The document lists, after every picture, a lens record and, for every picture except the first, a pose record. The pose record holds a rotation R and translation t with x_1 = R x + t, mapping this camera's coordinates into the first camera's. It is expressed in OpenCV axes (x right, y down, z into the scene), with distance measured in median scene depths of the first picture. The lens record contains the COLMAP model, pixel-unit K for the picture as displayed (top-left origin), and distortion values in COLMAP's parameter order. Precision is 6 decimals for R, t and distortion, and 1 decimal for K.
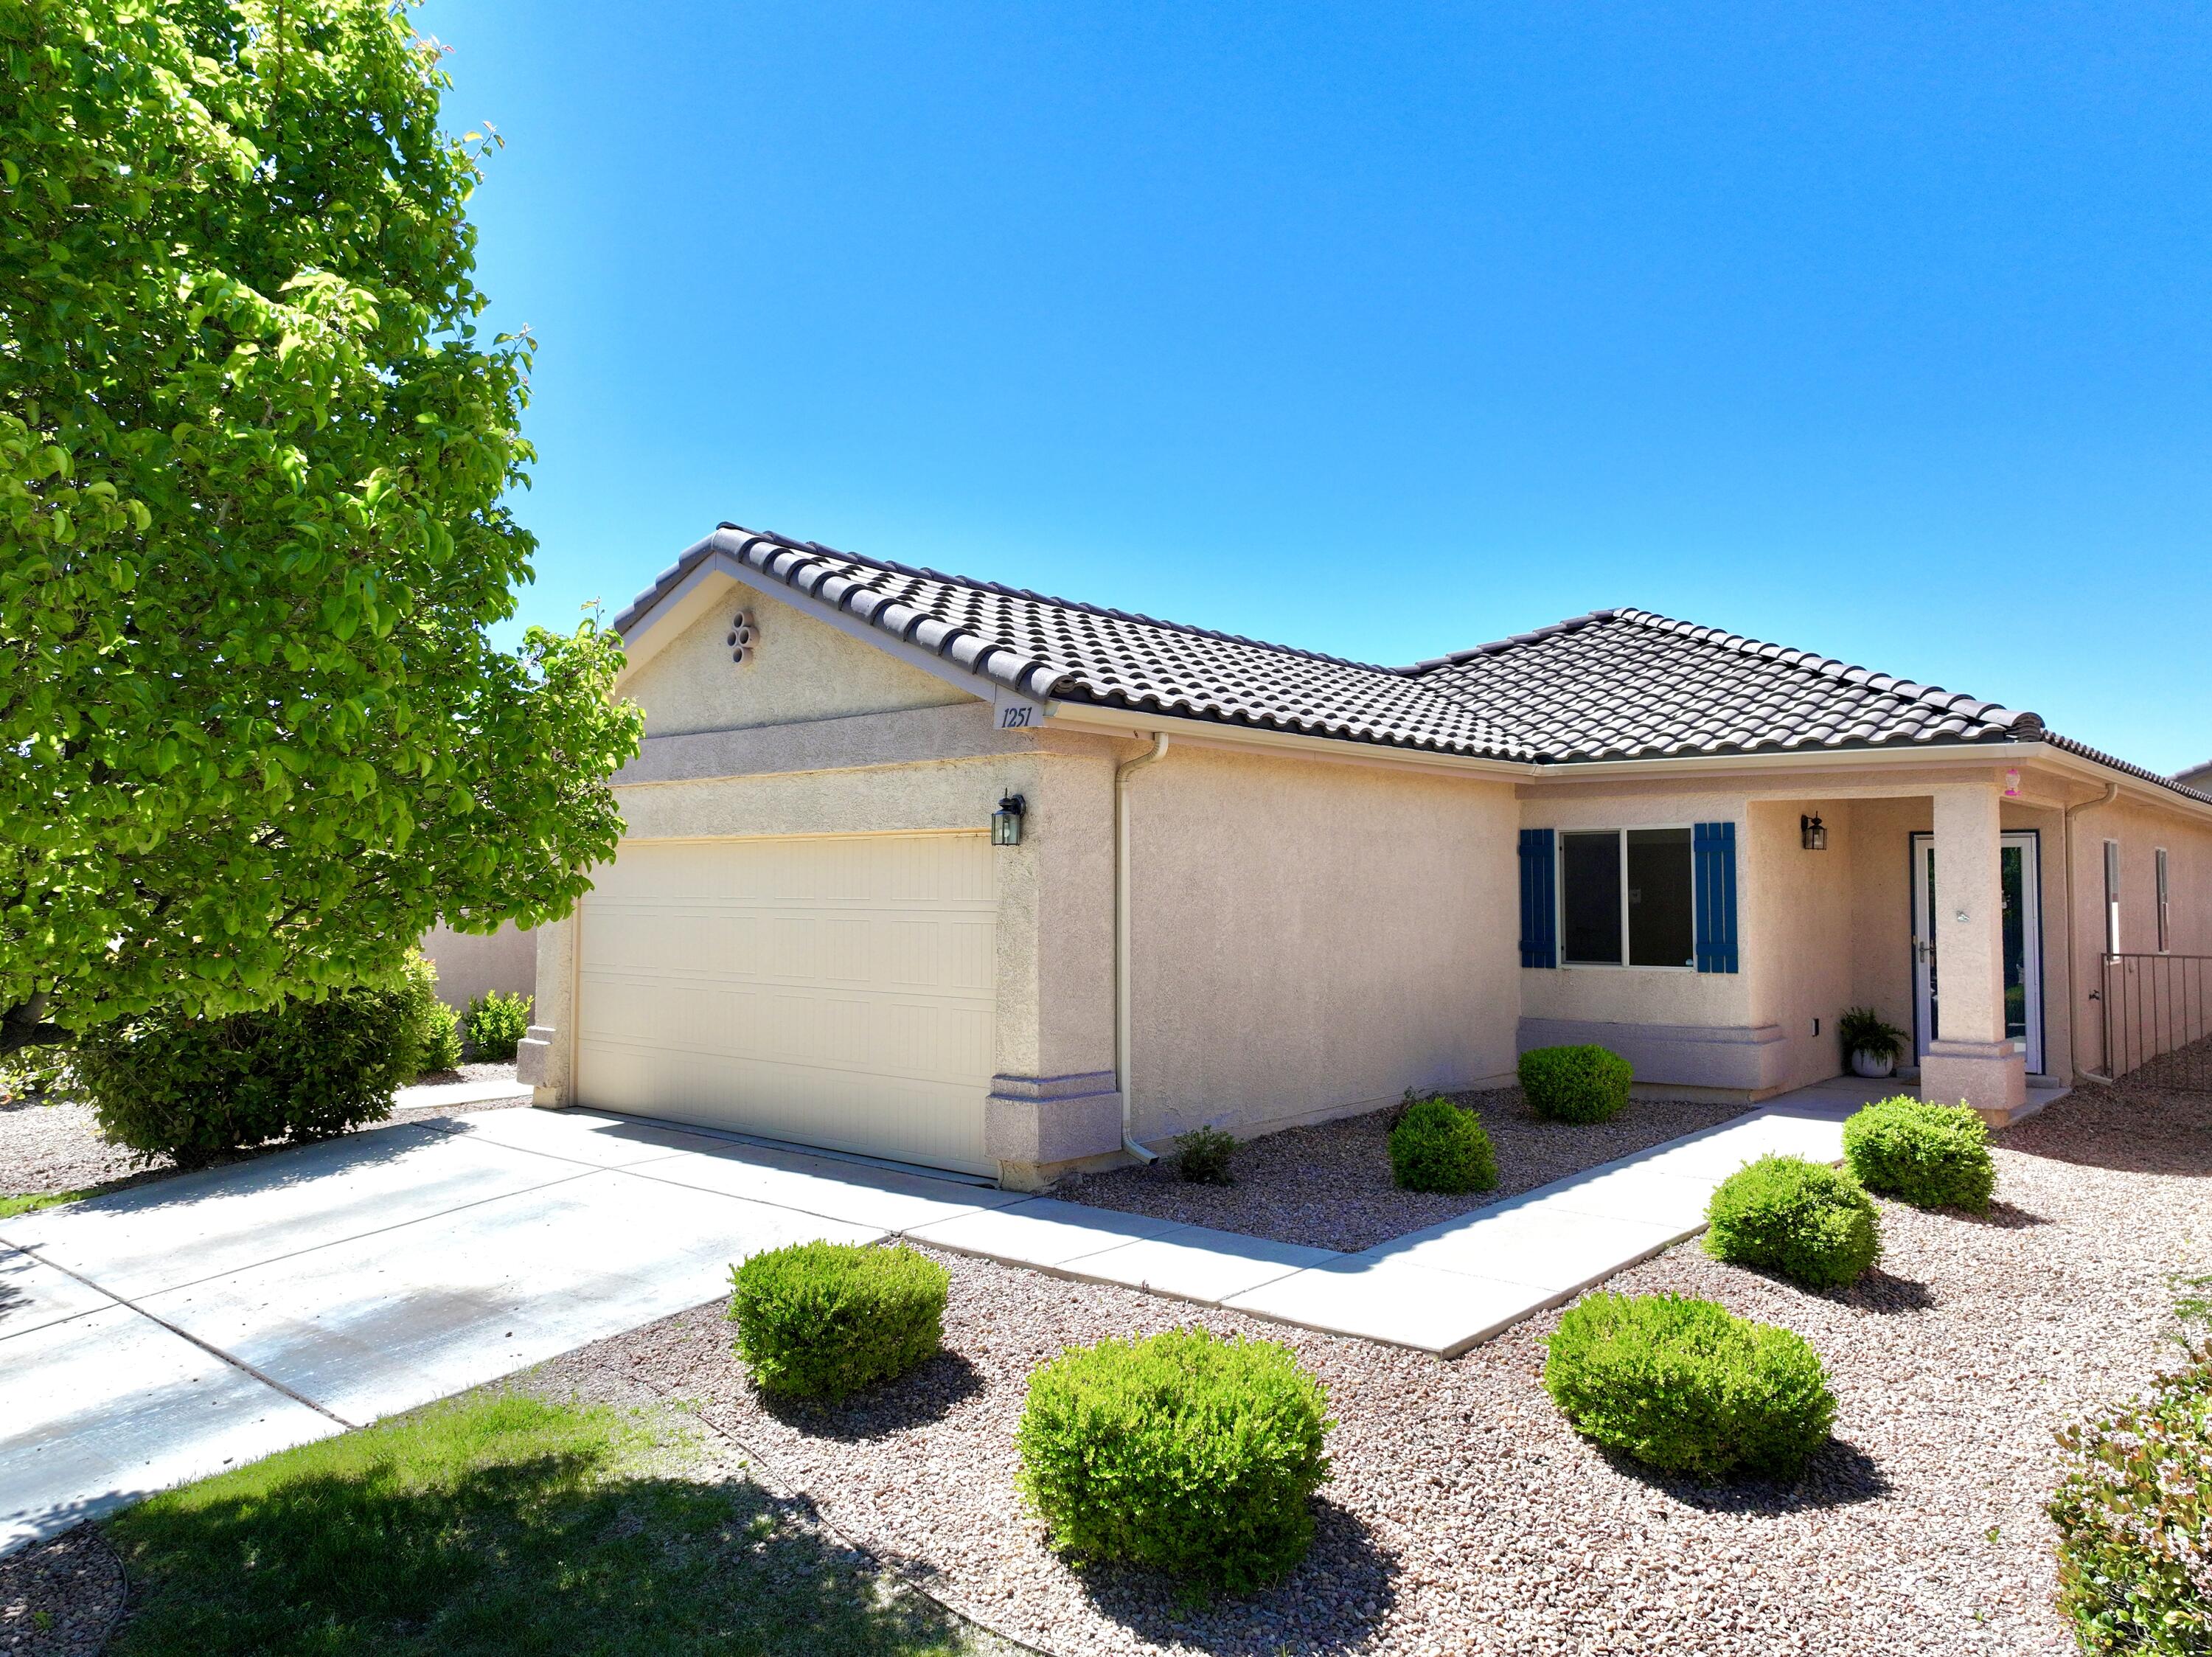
lens RADIAL K [[1552.0, 0, 1110.2], [0, 1552.0, 822.3], [0, 0, 1]] dist [0.001754, 0.012695]
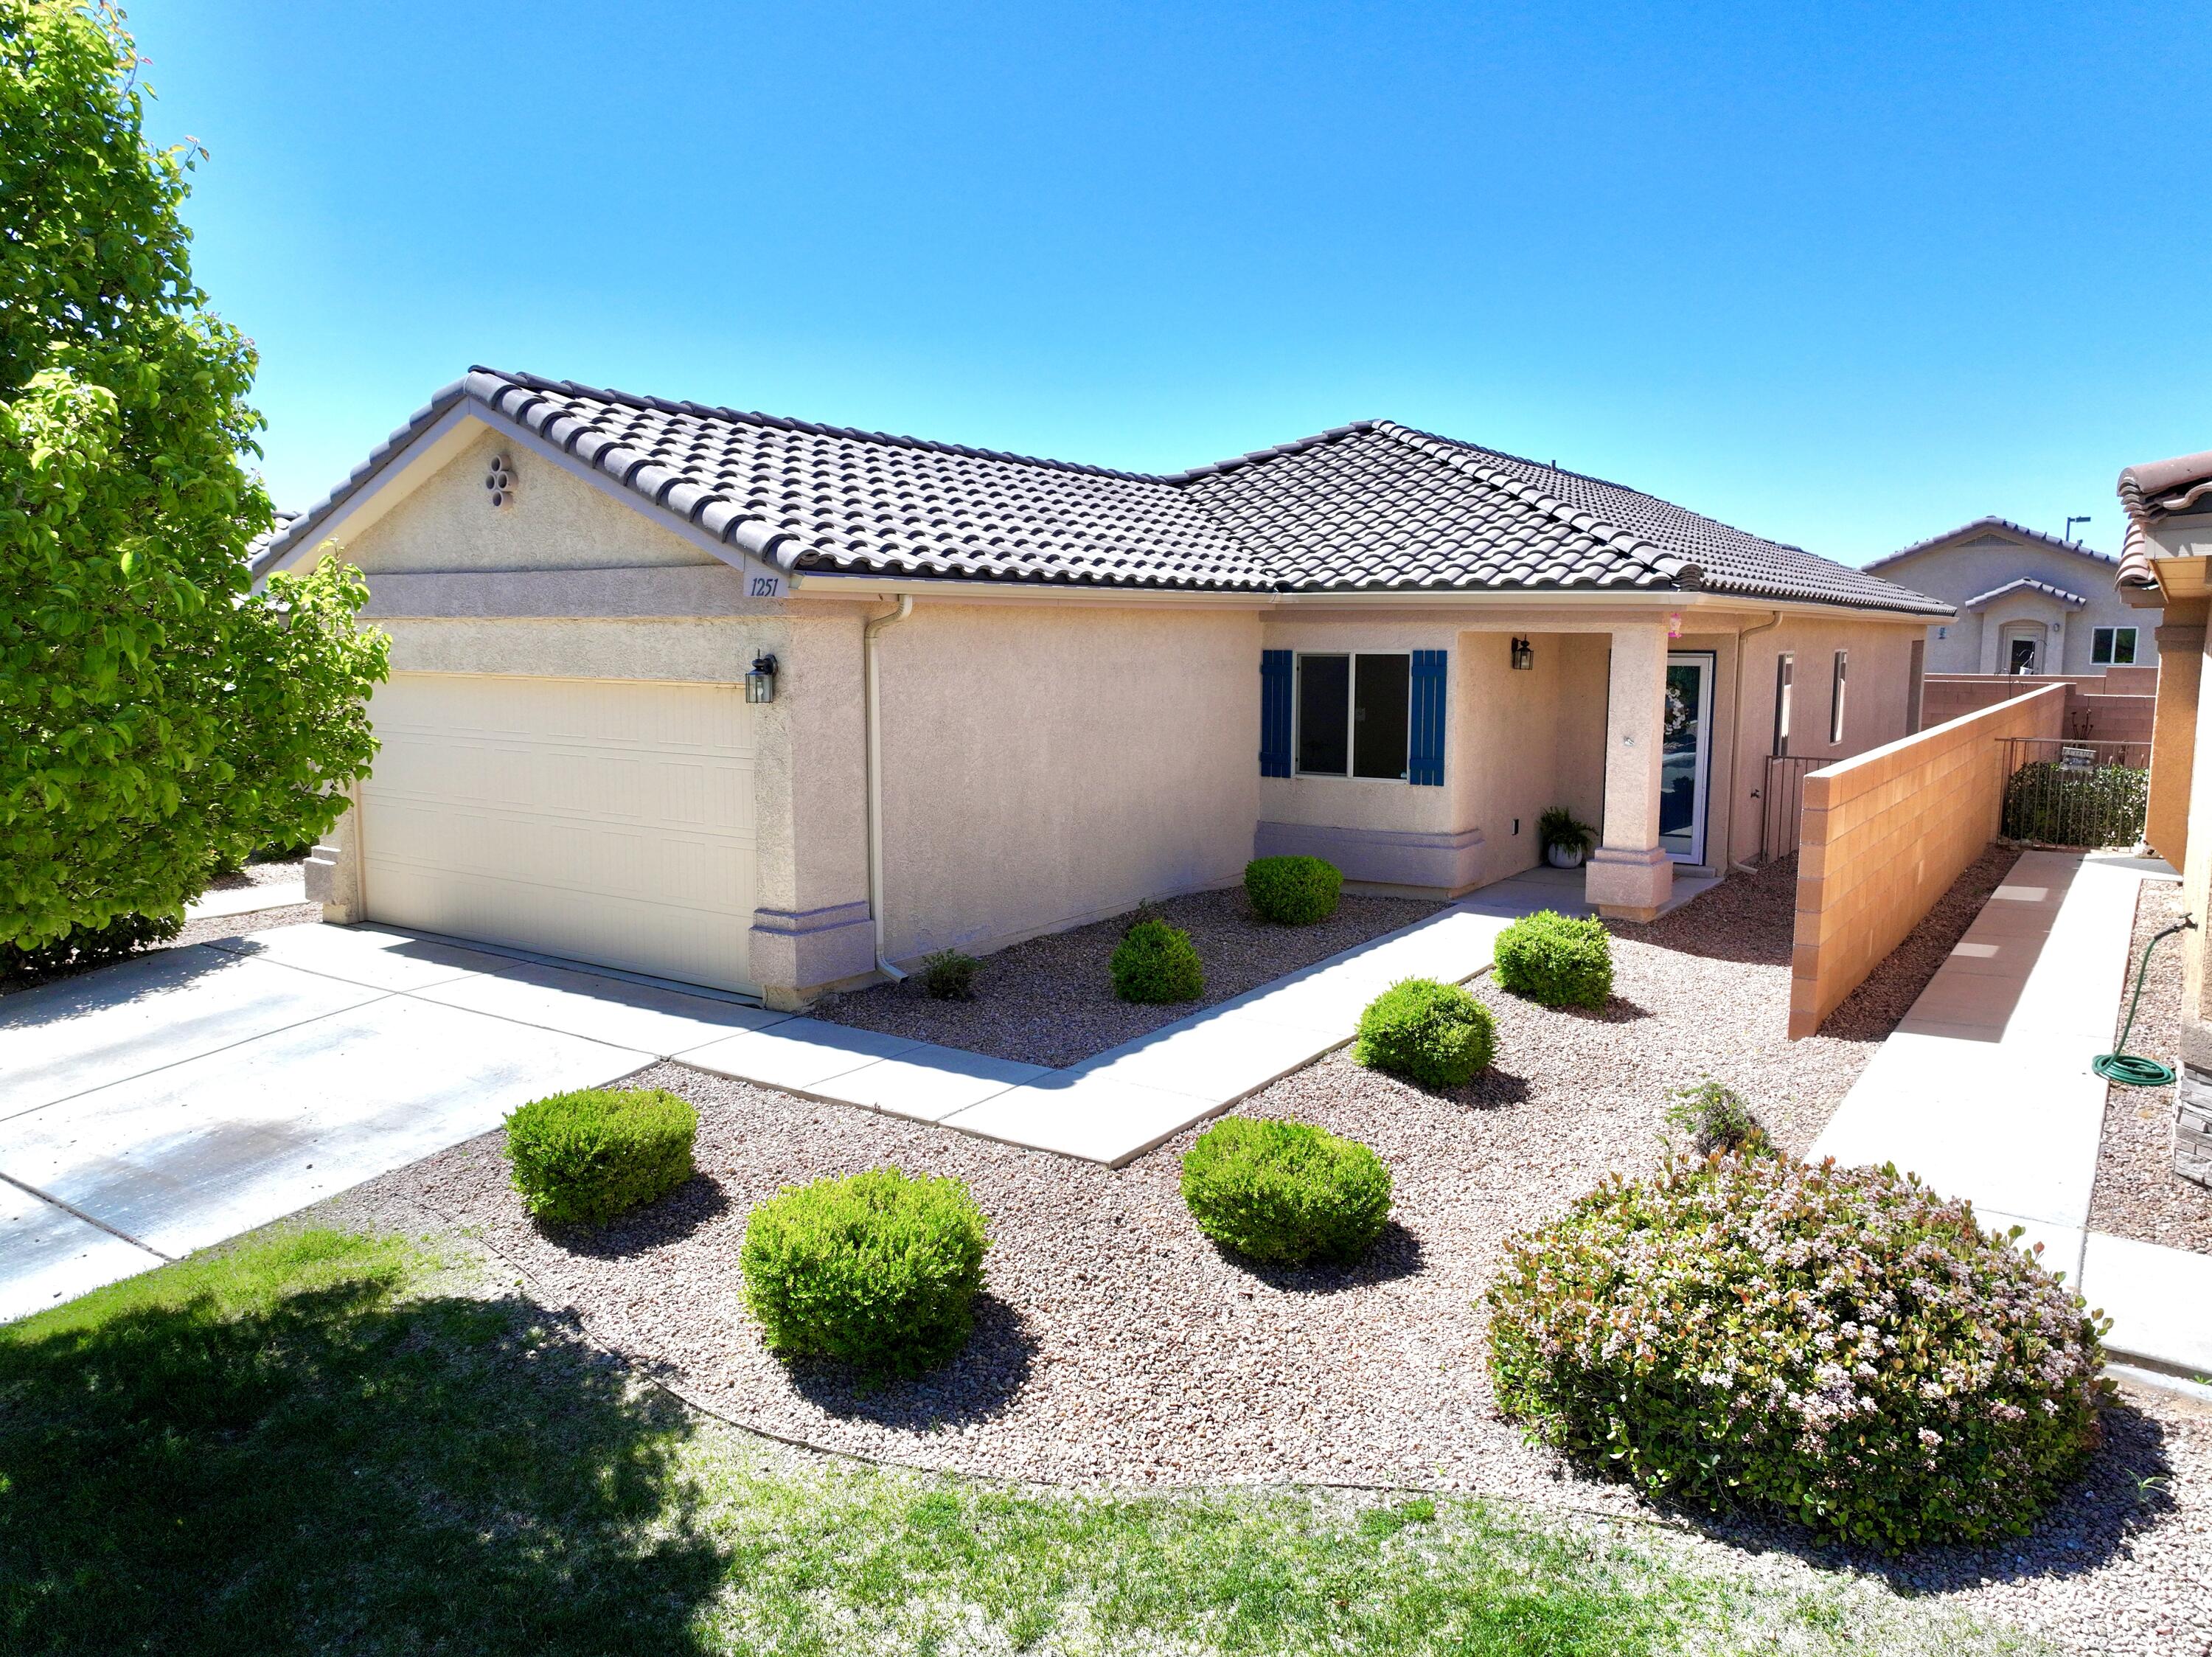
lens RADIAL K [[1552.0, 0, 1106.5], [0, 1552.0, 820.5], [0, 0, 1]] dist [0.001754, 0.012695]
pose [[0.993734, -0.011561, 0.111171, 0.051523], [-0.007056, 0.986164, 0.165624, -0.084914], [-0.111548, -0.165371, 0.979903, -0.101783]]
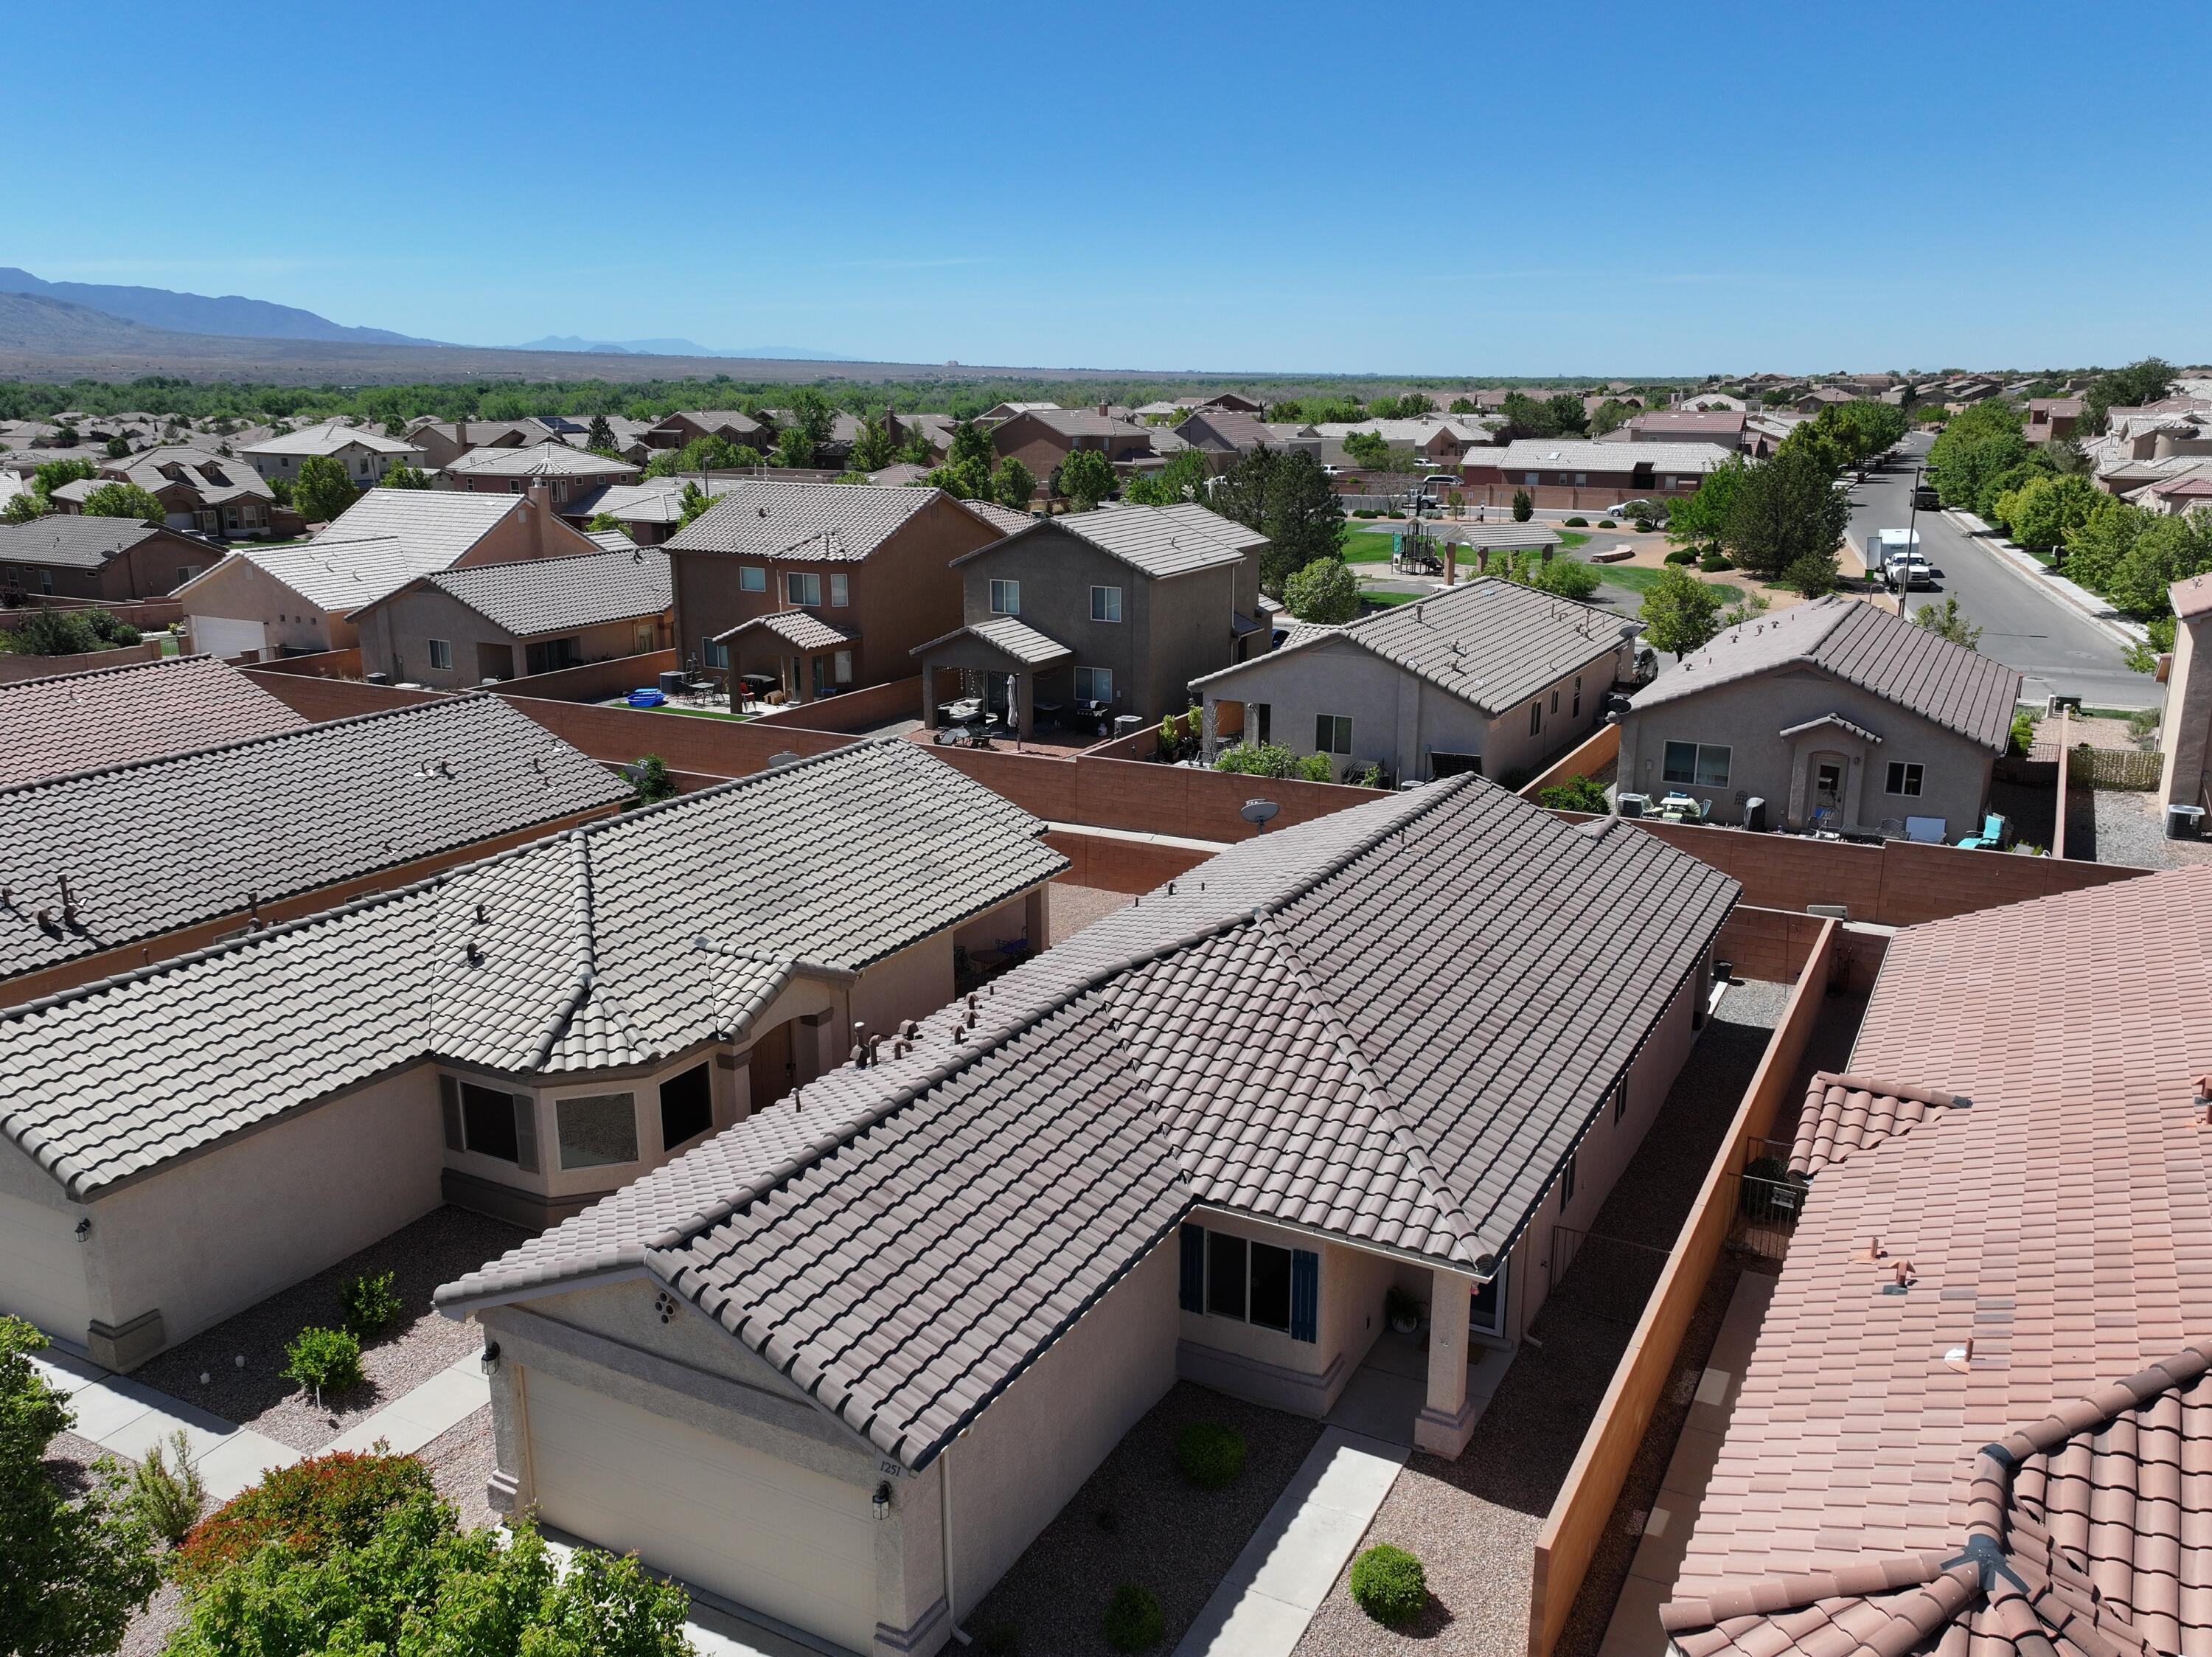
lens RADIAL K [[1741.7, 0, 1102.6], [0, 1741.7, 832.2], [0, 0, 1]] dist [0.001435, 0.015629]
pose [[0.976907, -0.057741, 0.205713, -0.177166], [-0.006167, 0.954772, 0.297276, -1.233961], [-0.213574, -0.291680, 0.932367, -0.575419]]
